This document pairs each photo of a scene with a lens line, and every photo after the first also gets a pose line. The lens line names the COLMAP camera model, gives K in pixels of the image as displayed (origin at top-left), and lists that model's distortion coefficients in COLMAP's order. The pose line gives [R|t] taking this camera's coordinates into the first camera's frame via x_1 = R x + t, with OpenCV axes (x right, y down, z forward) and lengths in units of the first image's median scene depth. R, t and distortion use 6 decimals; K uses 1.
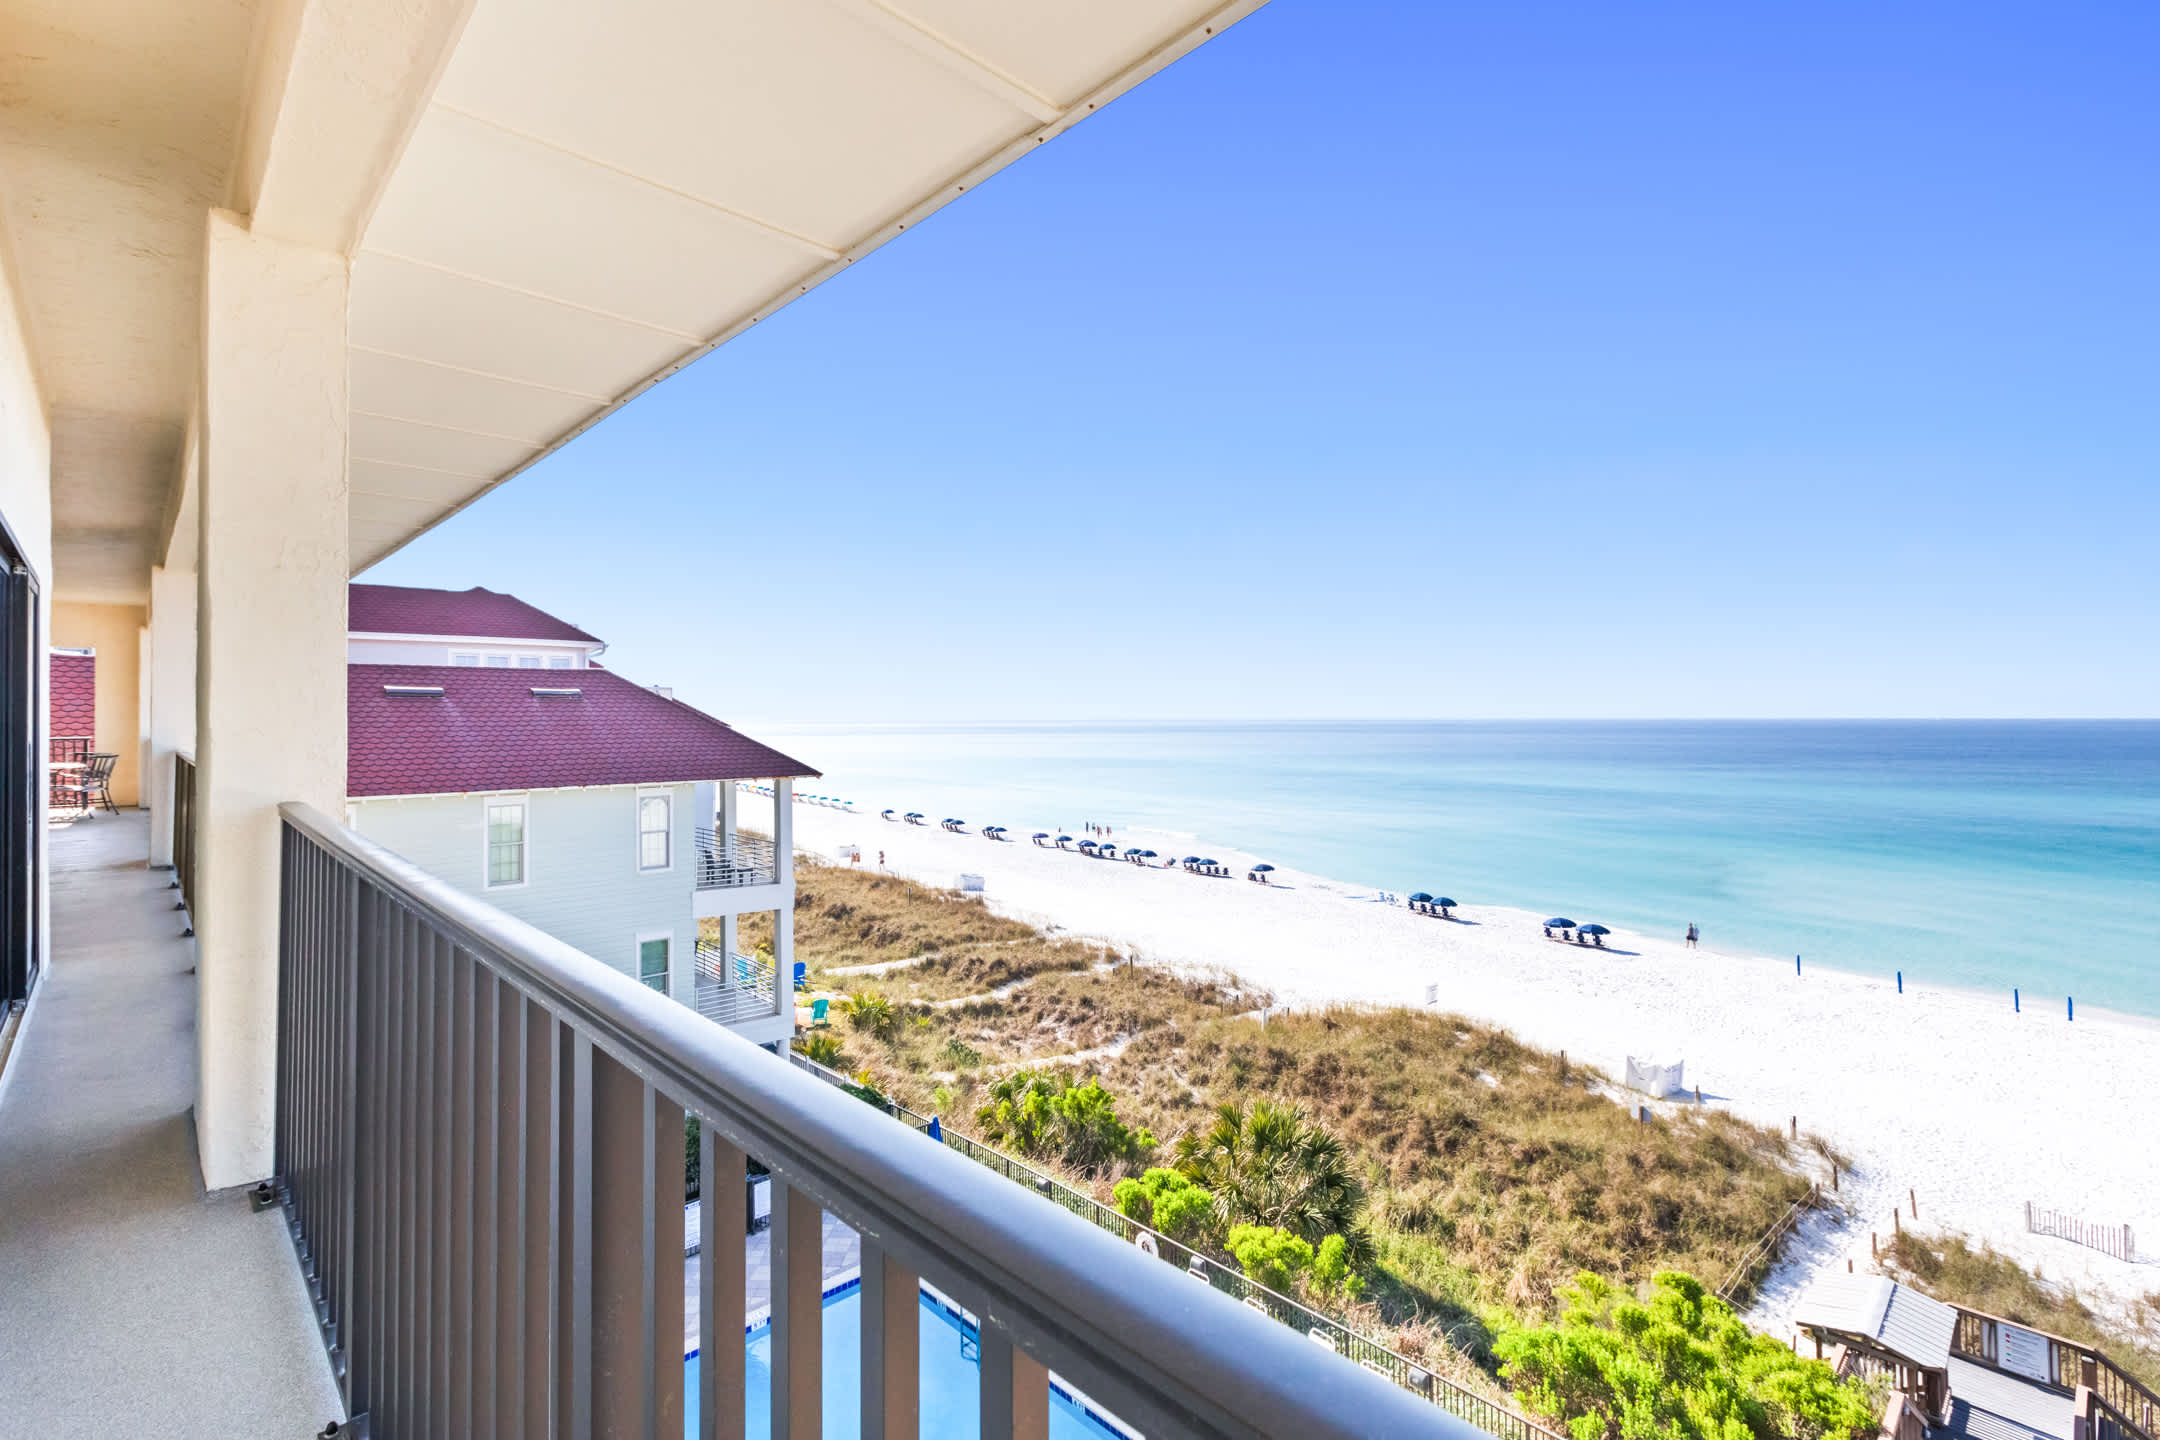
lens RADIAL K [[1018.8, 0, 1080.0], [0, 1018.8, 720.0], [0, 0, 1]] dist [-0.001124, -0.001146]
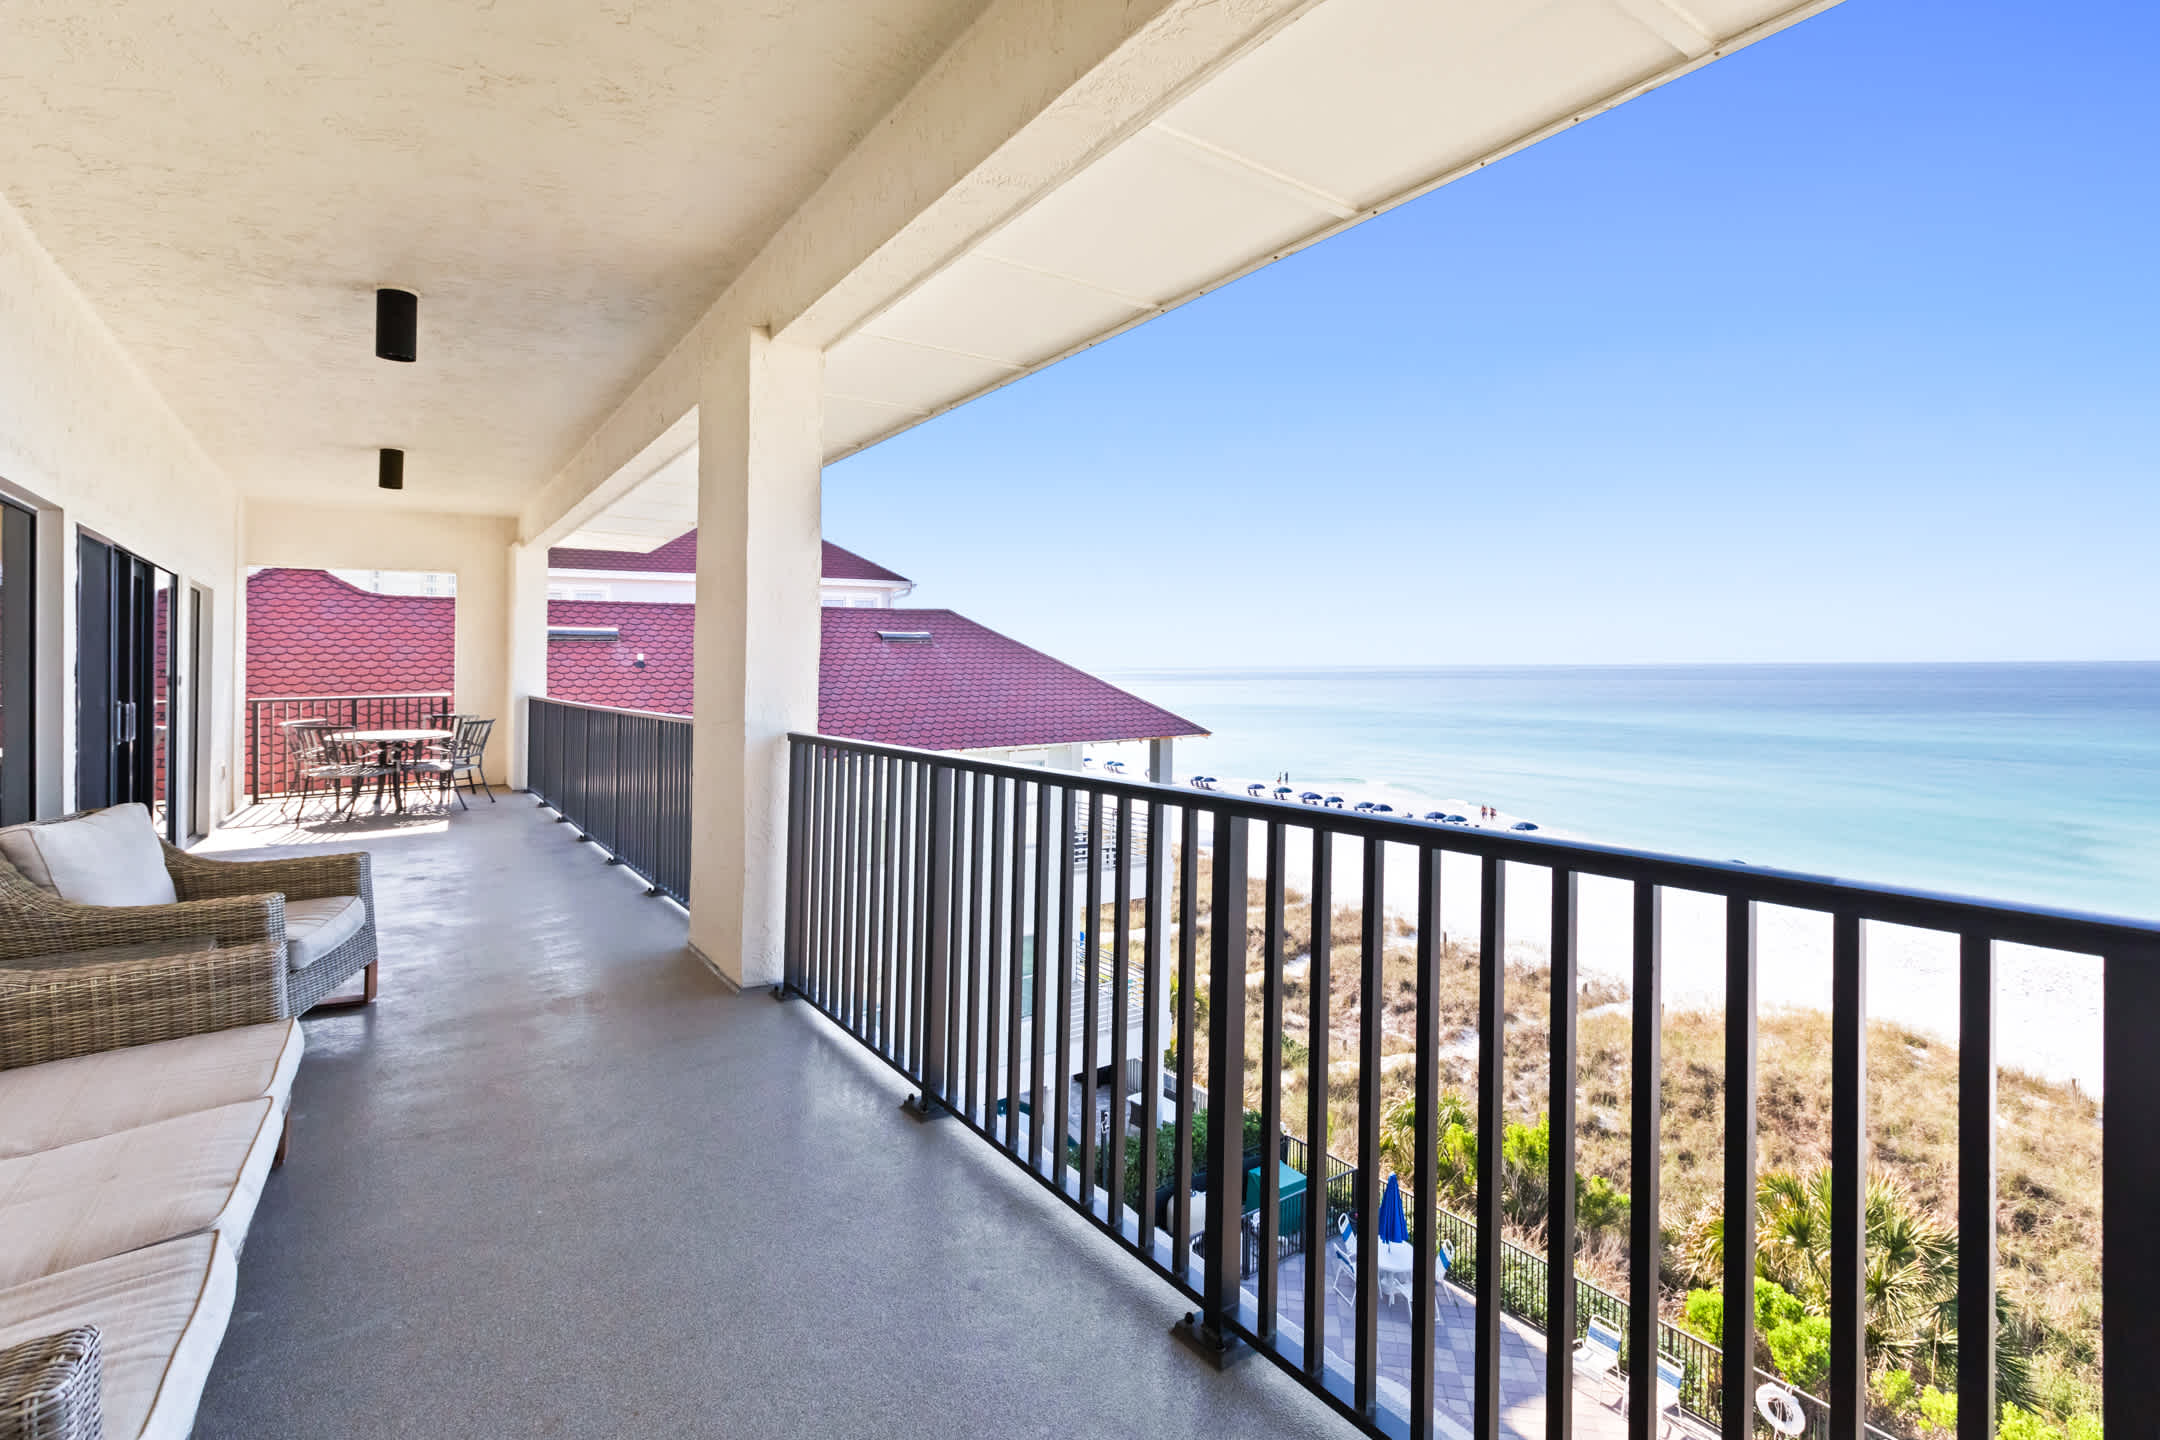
lens RADIAL K [[972.3, 0, 1092.6], [0, 972.3, 667.4], [0, 0, 1]] dist [0.001286, 0.000084]
pose [[0.992784, -0.005750, -0.119775, -0.208716], [0.005784, 0.999983, -0.000059, -0.000144], [0.119773, -0.000635, 0.992801, 0.173041]]
